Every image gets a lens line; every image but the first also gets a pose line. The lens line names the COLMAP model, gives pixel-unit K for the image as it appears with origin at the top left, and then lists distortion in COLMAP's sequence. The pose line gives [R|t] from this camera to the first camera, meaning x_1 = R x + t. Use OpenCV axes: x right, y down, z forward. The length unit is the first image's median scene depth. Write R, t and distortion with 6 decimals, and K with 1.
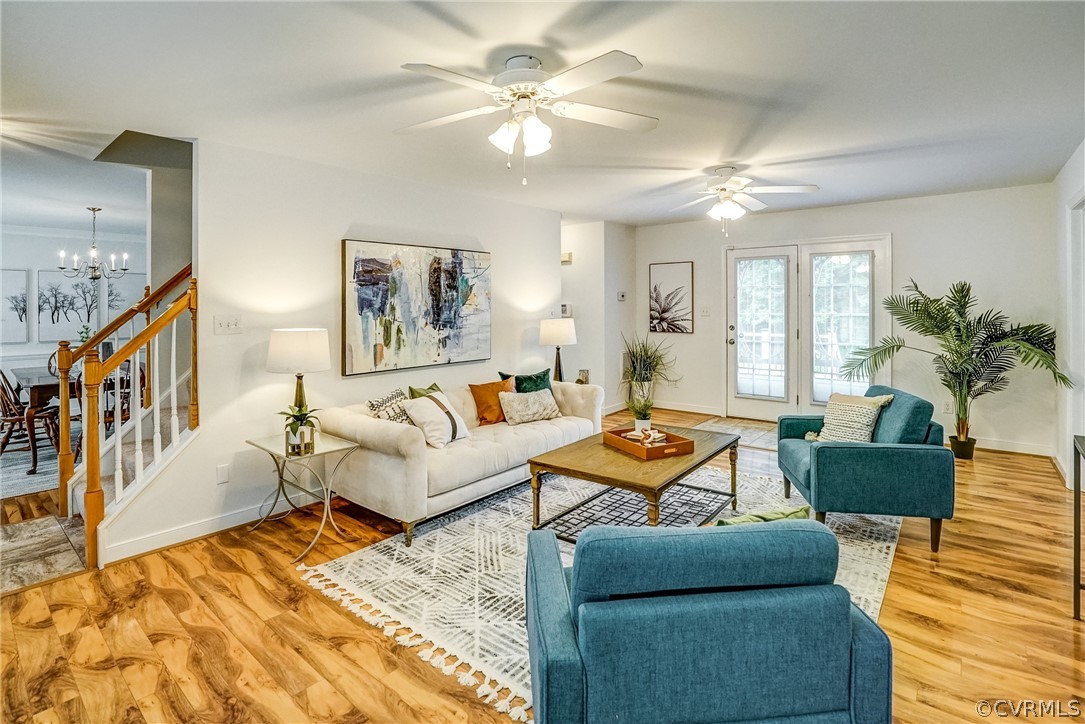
lens RADIAL K [[522.9, 0, 531.7], [0, 522.9, 317.8], [0, 0, 1]] dist [-0.059227, 0.019207]
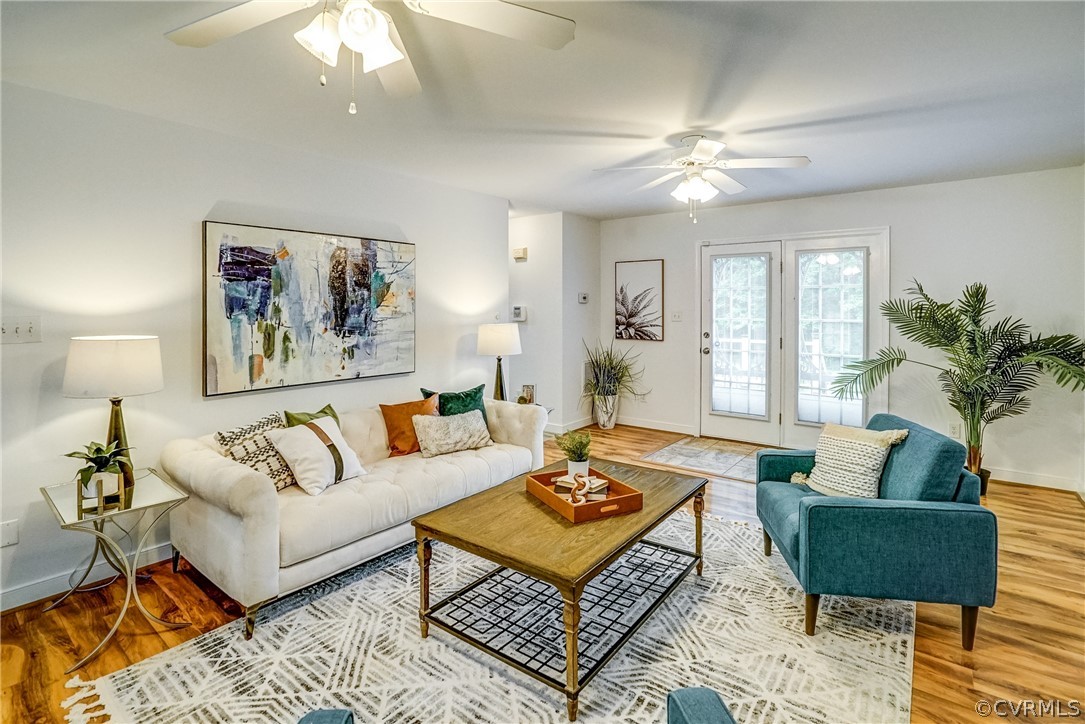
lens RADIAL K [[522.9, 0, 531.7], [0, 522.9, 317.8], [0, 0, 1]] dist [-0.059227, 0.019207]
pose [[0.999523, 0.007552, 0.029953, 0.095419], [-0.007411, 0.999961, -0.004819, -0.005397], [-0.029988, 0.004595, 0.999540, 0.194672]]
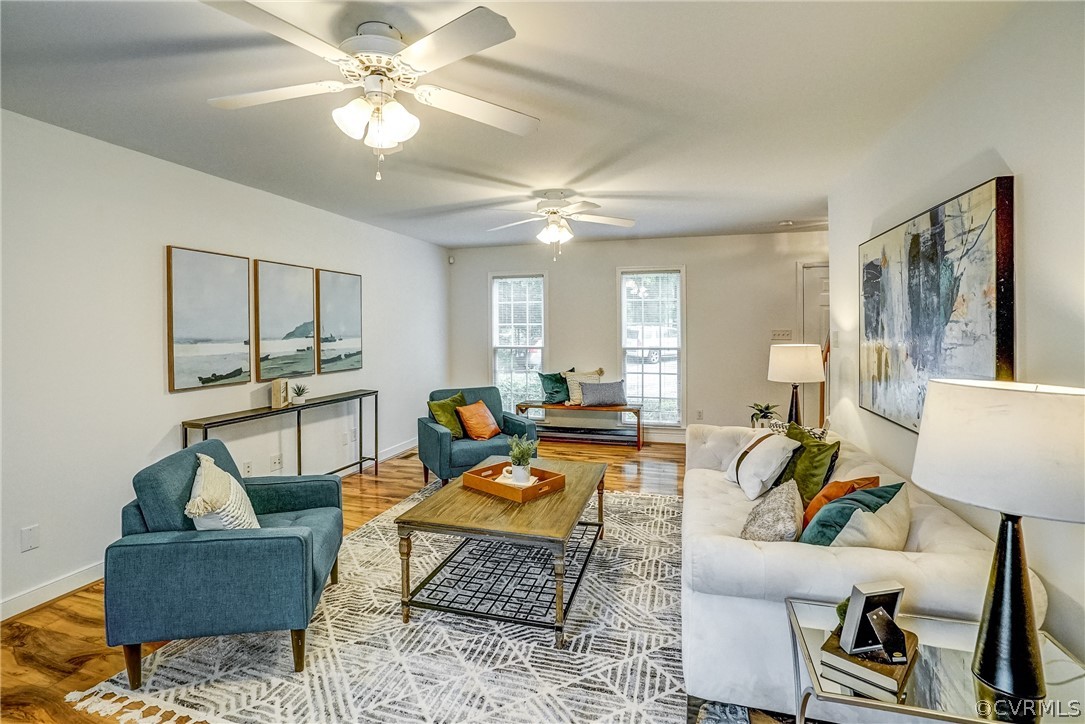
lens RADIAL K [[517.8, 0, 540.2], [0, 517.8, 324.6], [0, 0, 1]] dist [-0.076255, 0.033108]
pose [[-0.915553, 0.011521, -0.402031, 0.407073], [0.003275, 0.999770, 0.021193, -0.036588], [0.402183, 0.018087, -0.915381, 1.386198]]
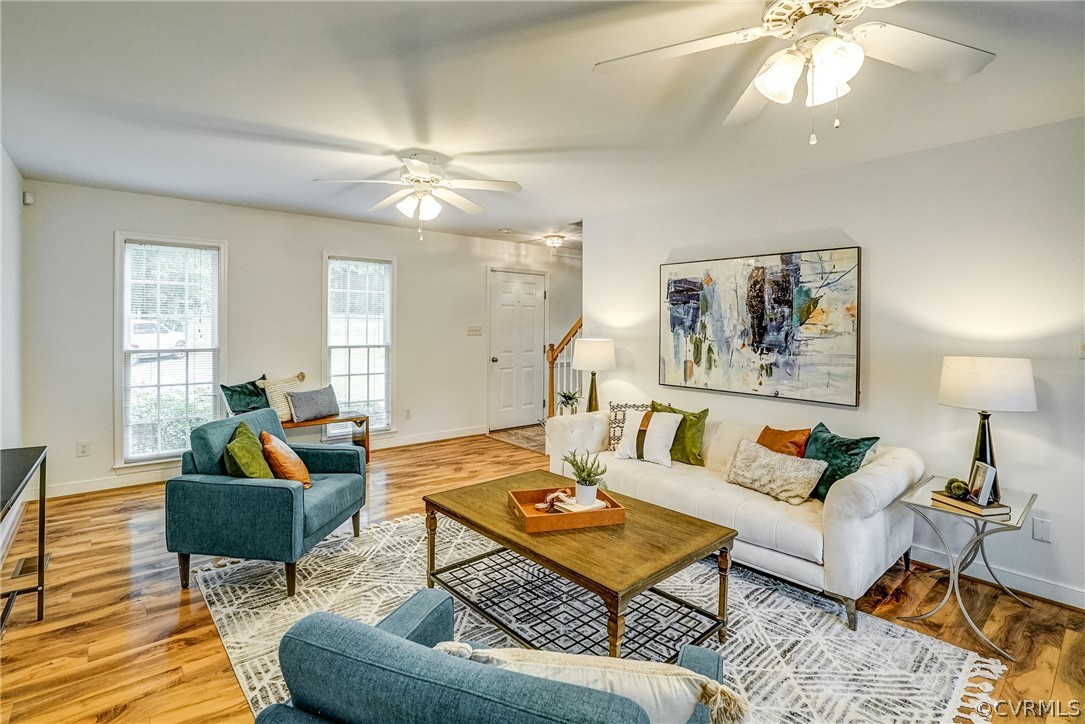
lens RADIAL K [[522.9, 0, 531.7], [0, 522.9, 317.8], [0, 0, 1]] dist [-0.059227, 0.019207]
pose [[-0.163878, -0.002410, -0.986478, 0.734066], [-0.032864, 0.999455, 0.003018, -0.026126], [0.985933, 0.032914, -0.163868, 0.814727]]
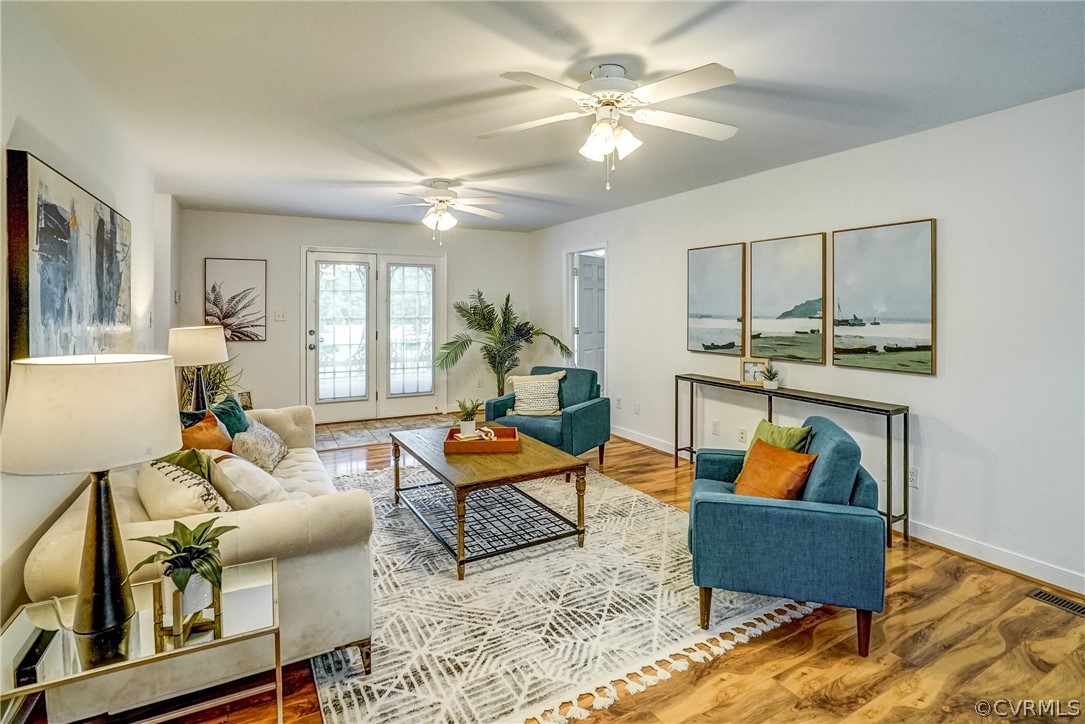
lens RADIAL K [[522.9, 0, 531.7], [0, 522.9, 317.8], [0, 0, 1]] dist [-0.059227, 0.019207]
pose [[0.367466, -0.008849, 0.929995, -0.537208], [0.019918, 0.999800, 0.001643, -0.002620], [-0.929824, 0.017920, 0.367569, 0.398375]]
